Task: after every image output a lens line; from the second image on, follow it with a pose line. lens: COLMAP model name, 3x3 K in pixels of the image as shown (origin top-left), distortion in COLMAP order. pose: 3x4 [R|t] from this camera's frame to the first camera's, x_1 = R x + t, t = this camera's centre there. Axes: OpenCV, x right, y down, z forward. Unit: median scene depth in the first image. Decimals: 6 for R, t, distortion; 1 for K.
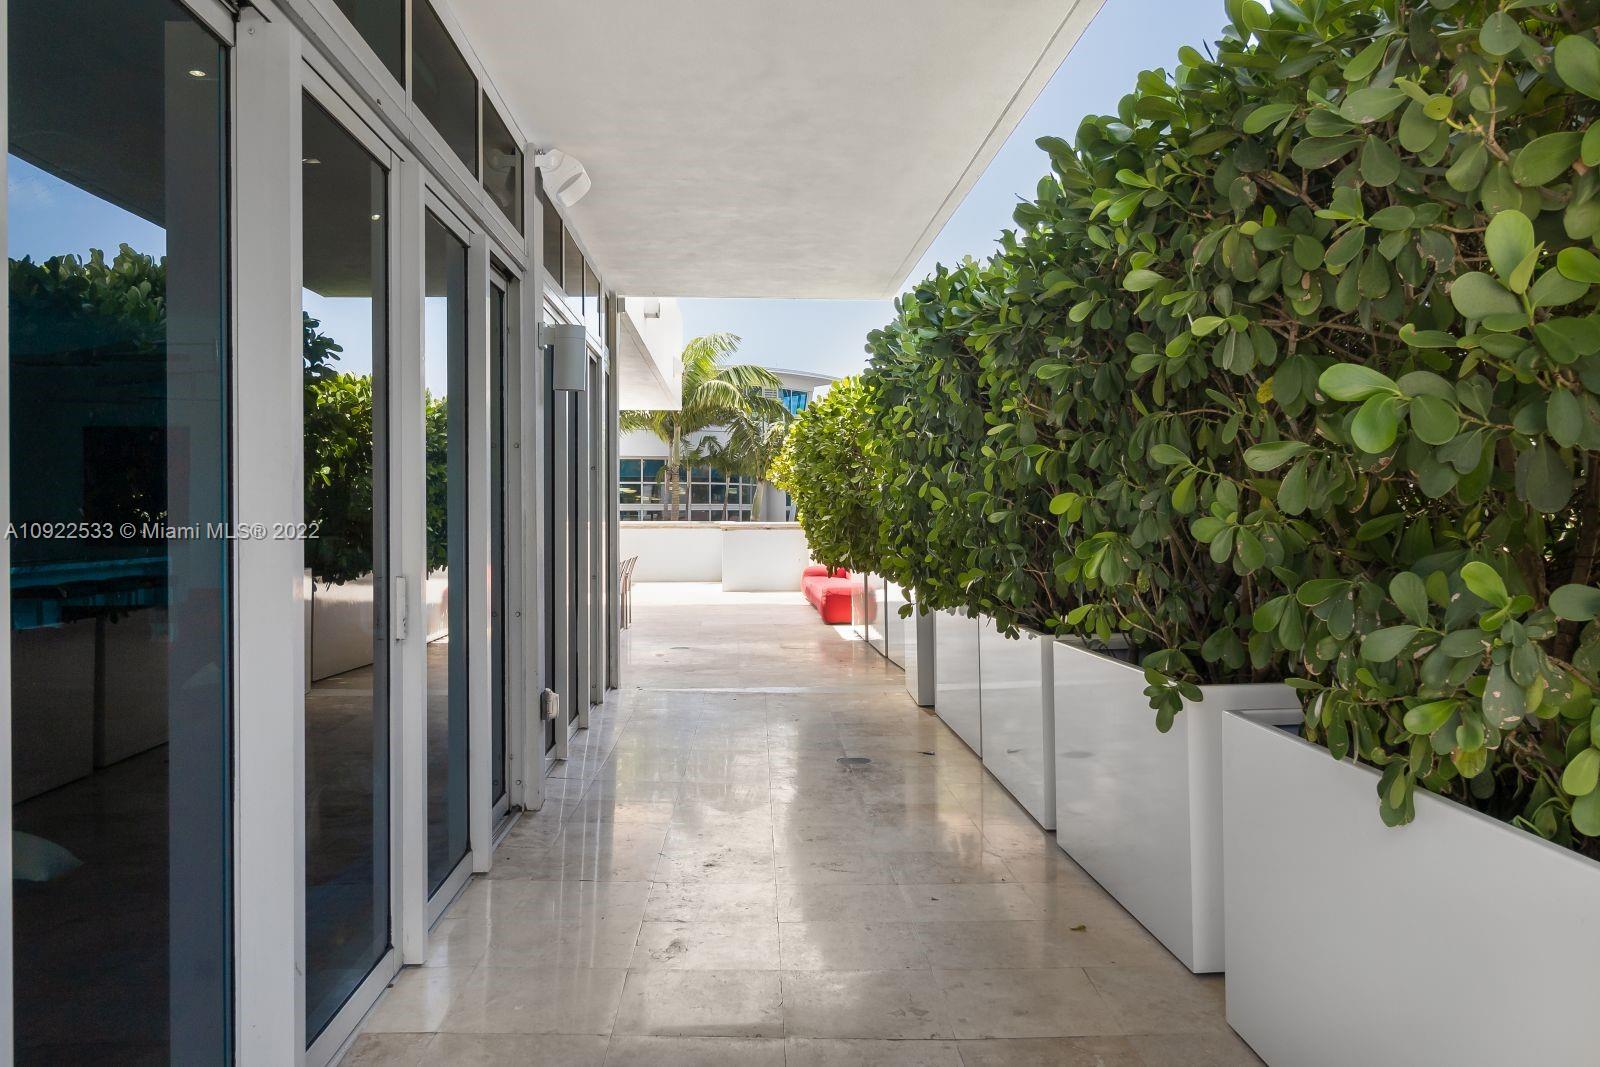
lens RADIAL K [[1267.6, 0, 800.0], [0, 1267.6, 533.5], [0, 0, 1]] dist [0.002074, 0.000981]
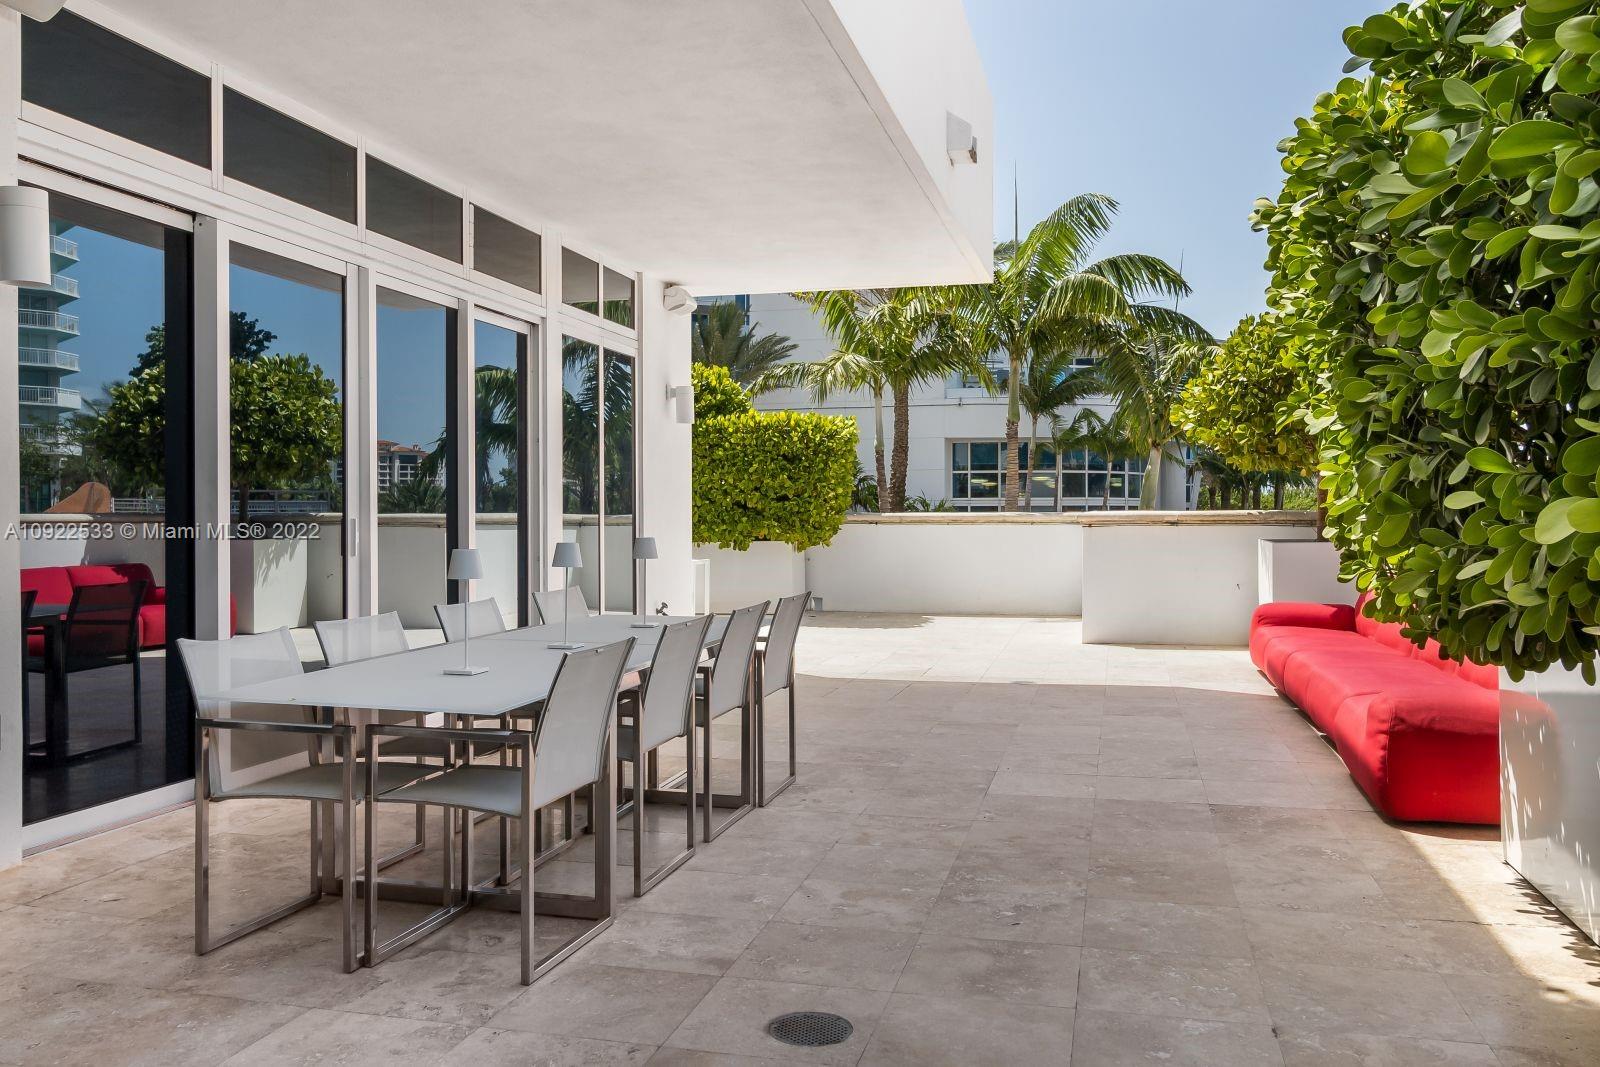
lens RADIAL K [[1267.6, 0, 800.0], [0, 1267.6, 533.5], [0, 0, 1]] dist [0.002074, 0.000981]
pose [[0.954746, 0.010280, -0.297244, -0.007461], [-0.010912, 0.999940, -0.000468, 0.000697], [0.297221, 0.003691, 0.954801, 0.213852]]
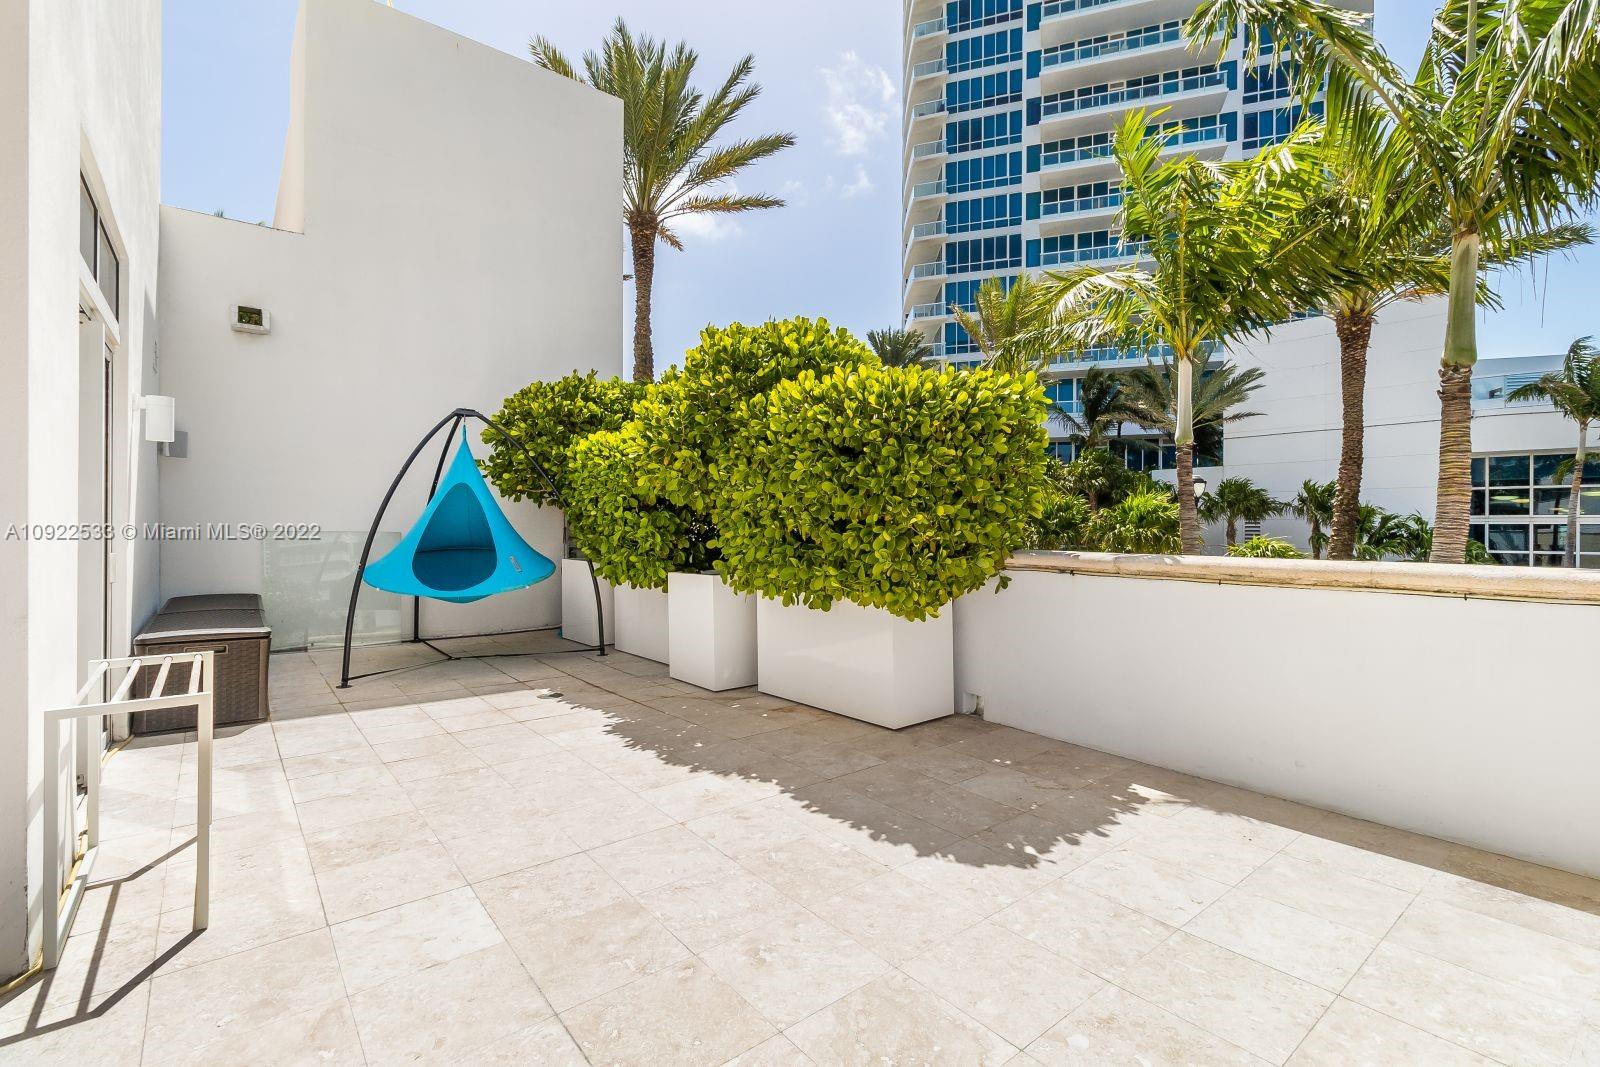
lens RADIAL K [[732.0, 0, 797.0], [0, 732.0, 525.6], [0, 0, 1]] dist [0.001625, -0.000142]
pose [[0.579084, 0.004449, -0.815256, -0.030361], [-0.018608, 0.999797, -0.007761, -0.008051], [0.815056, 0.019665, 0.579049, 0.474521]]
